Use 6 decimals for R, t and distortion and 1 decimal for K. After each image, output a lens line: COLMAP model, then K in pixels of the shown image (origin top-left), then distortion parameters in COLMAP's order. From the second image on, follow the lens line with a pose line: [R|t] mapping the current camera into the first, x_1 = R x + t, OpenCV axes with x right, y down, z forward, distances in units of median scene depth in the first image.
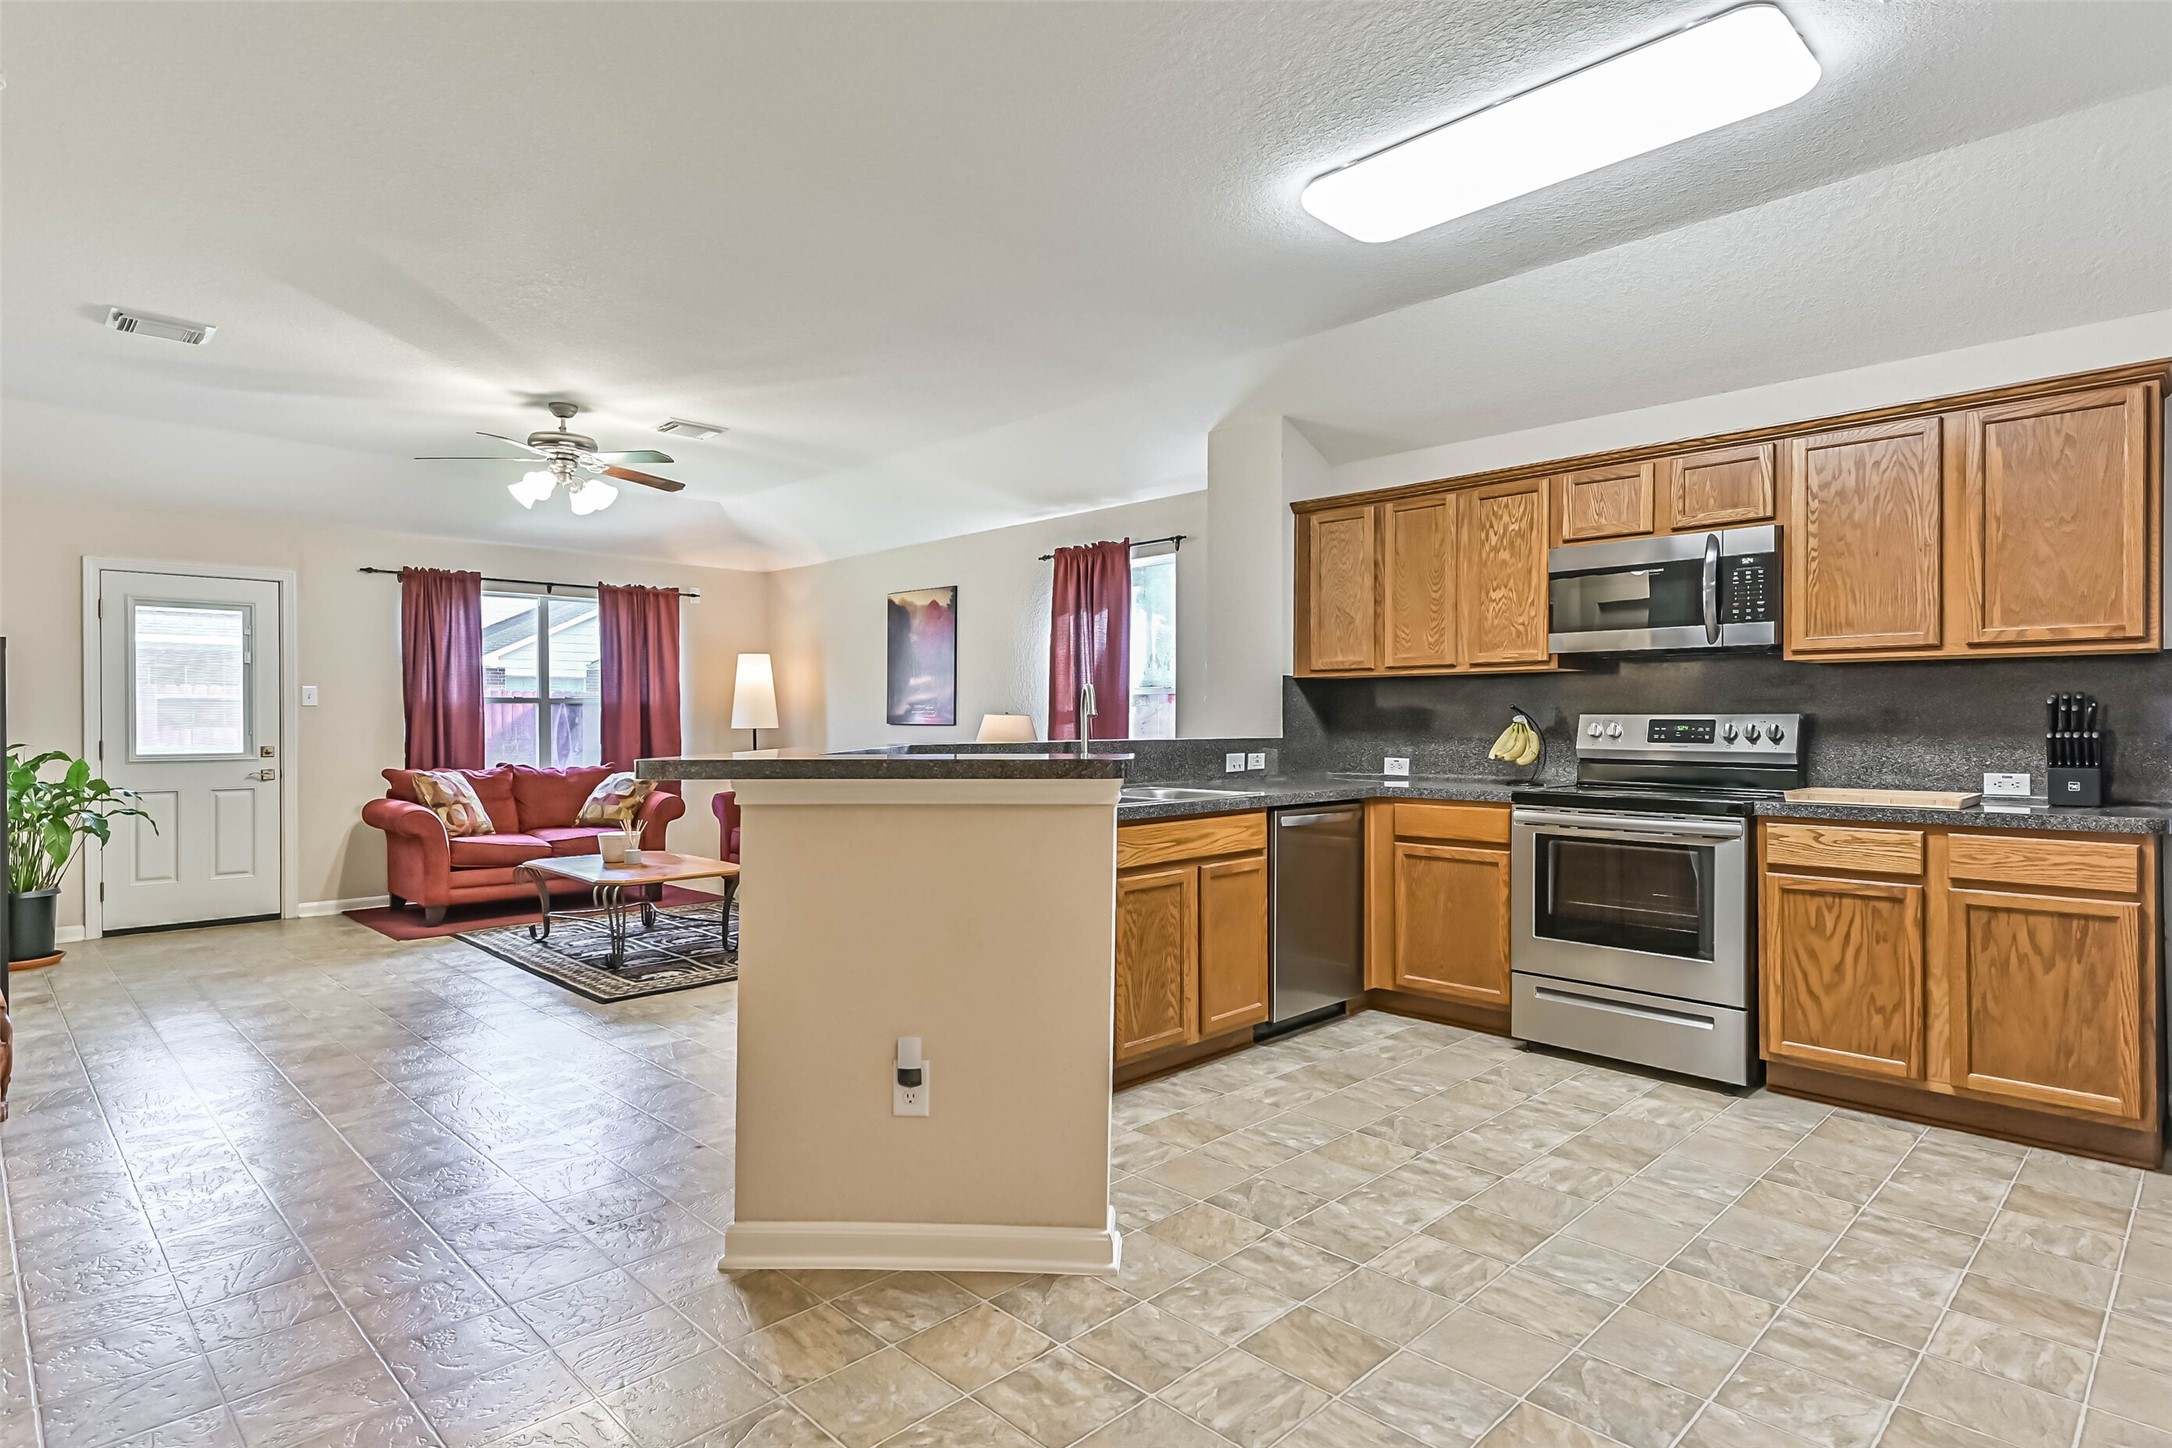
lens RADIAL K [[1164.2, 0, 1076.2], [0, 1164.2, 729.5], [0, 0, 1]] dist [0.040833, -0.001753]
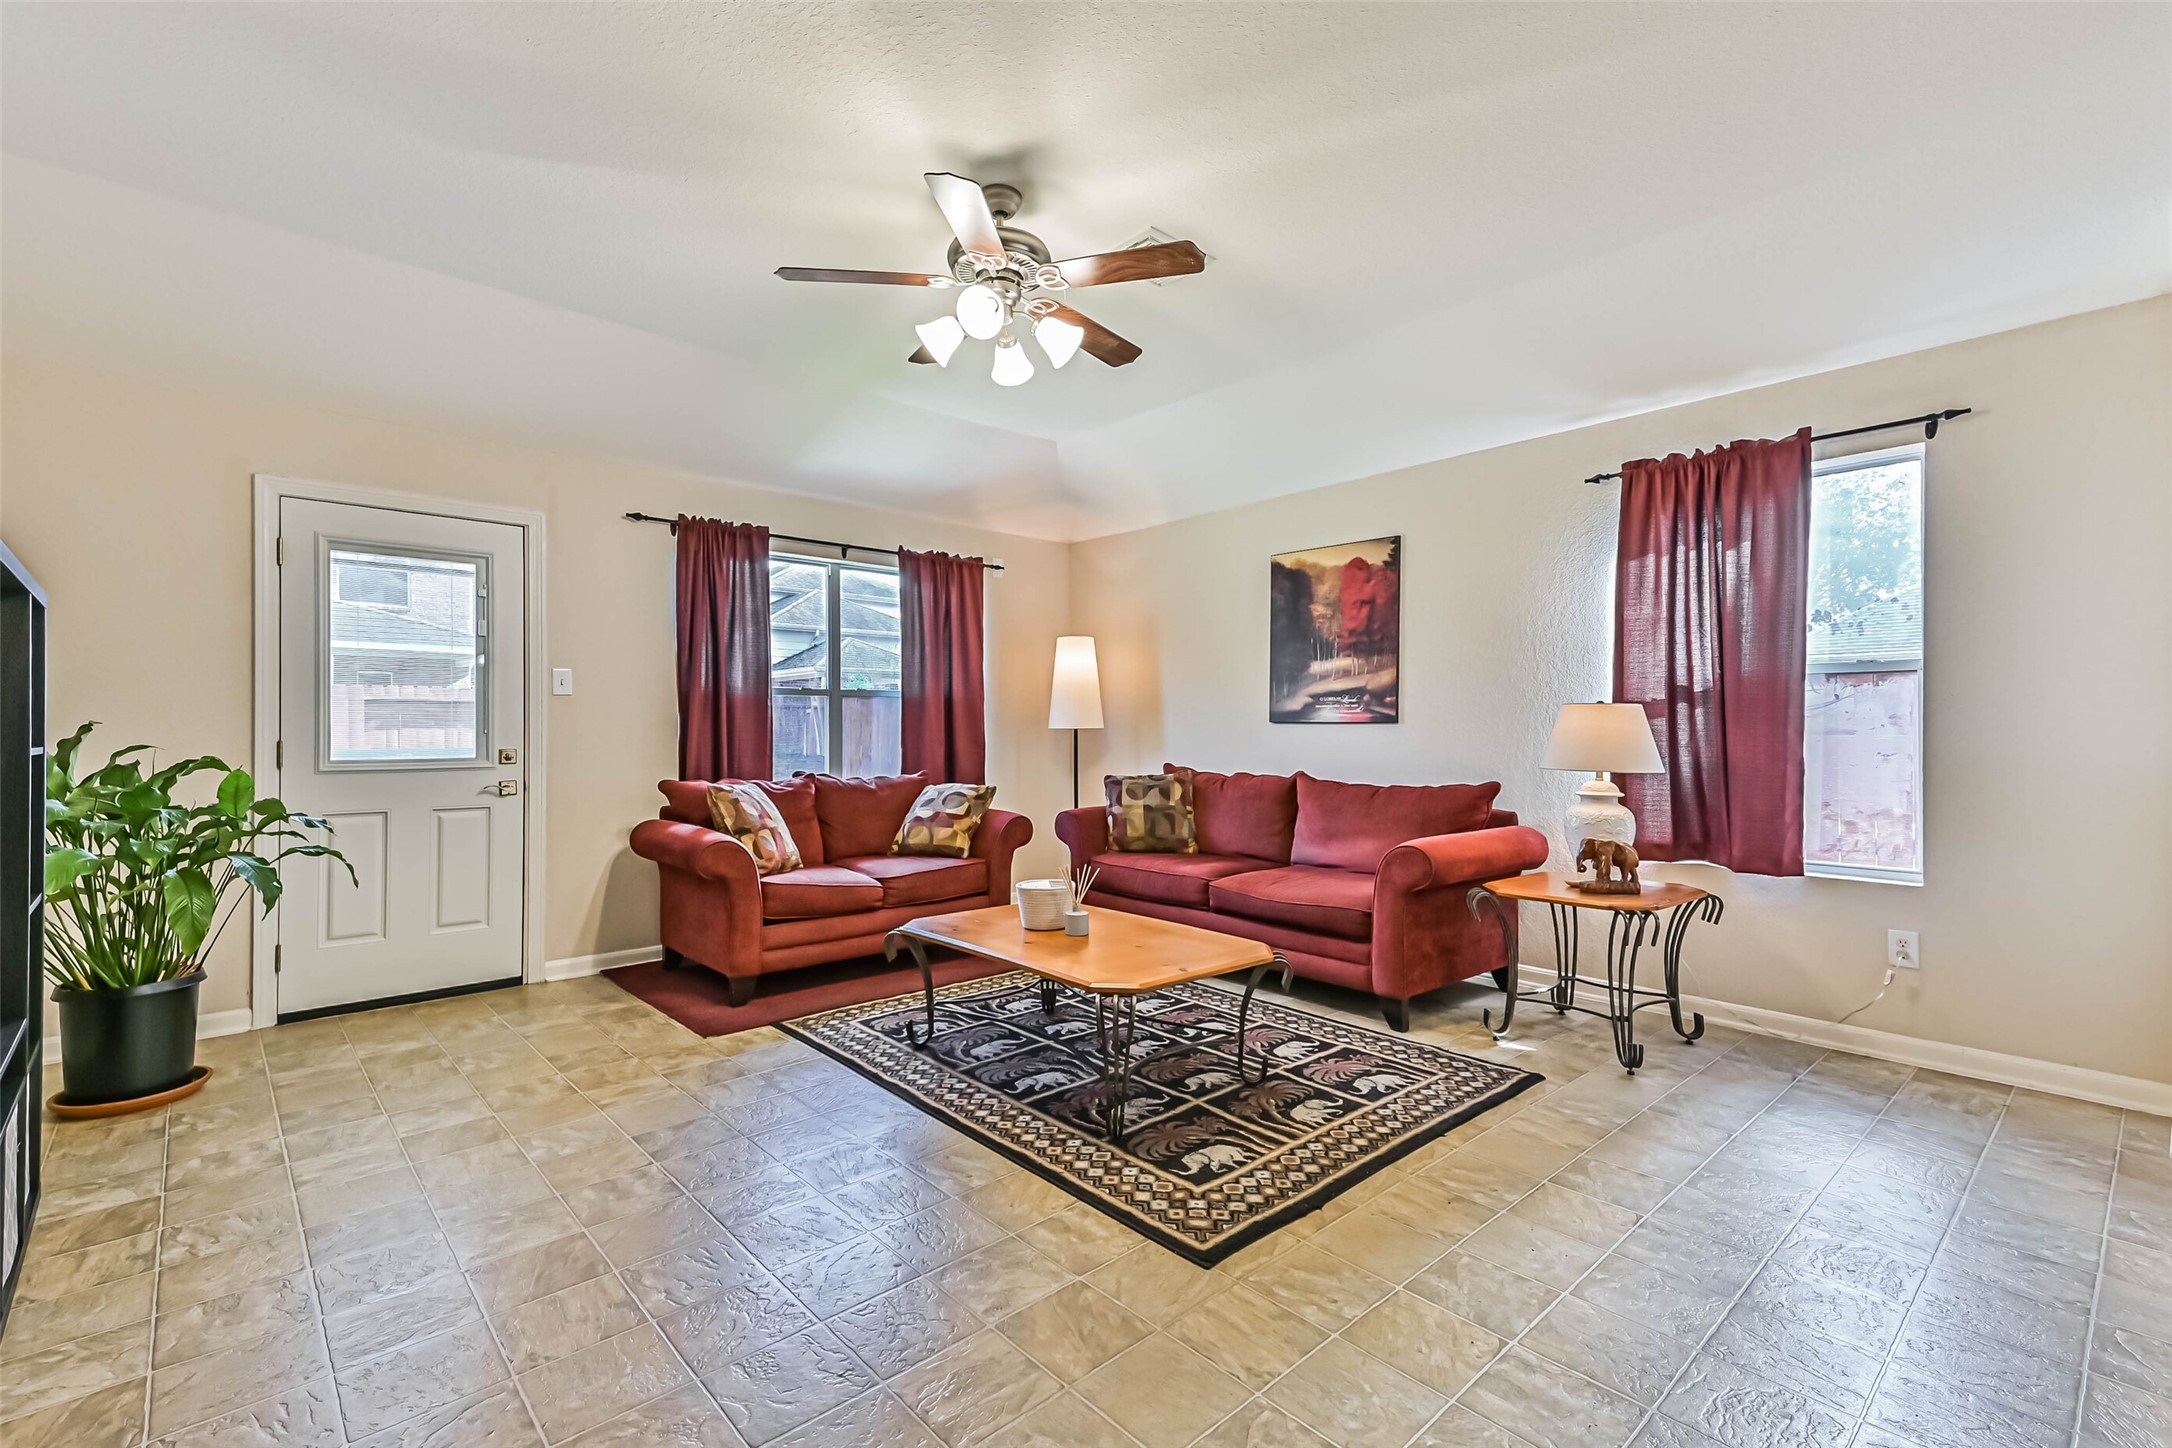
lens RADIAL K [[969.4, 0, 1101.3], [0, 969.4, 725.0], [0, 0, 1]] dist [0.039938, -0.000530]
pose [[0.999818, 0.000345, -0.019096, -0.296531], [-0.000567, 0.999932, -0.011641, 0.005824], [0.019091, 0.011650, 0.999750, 0.390033]]
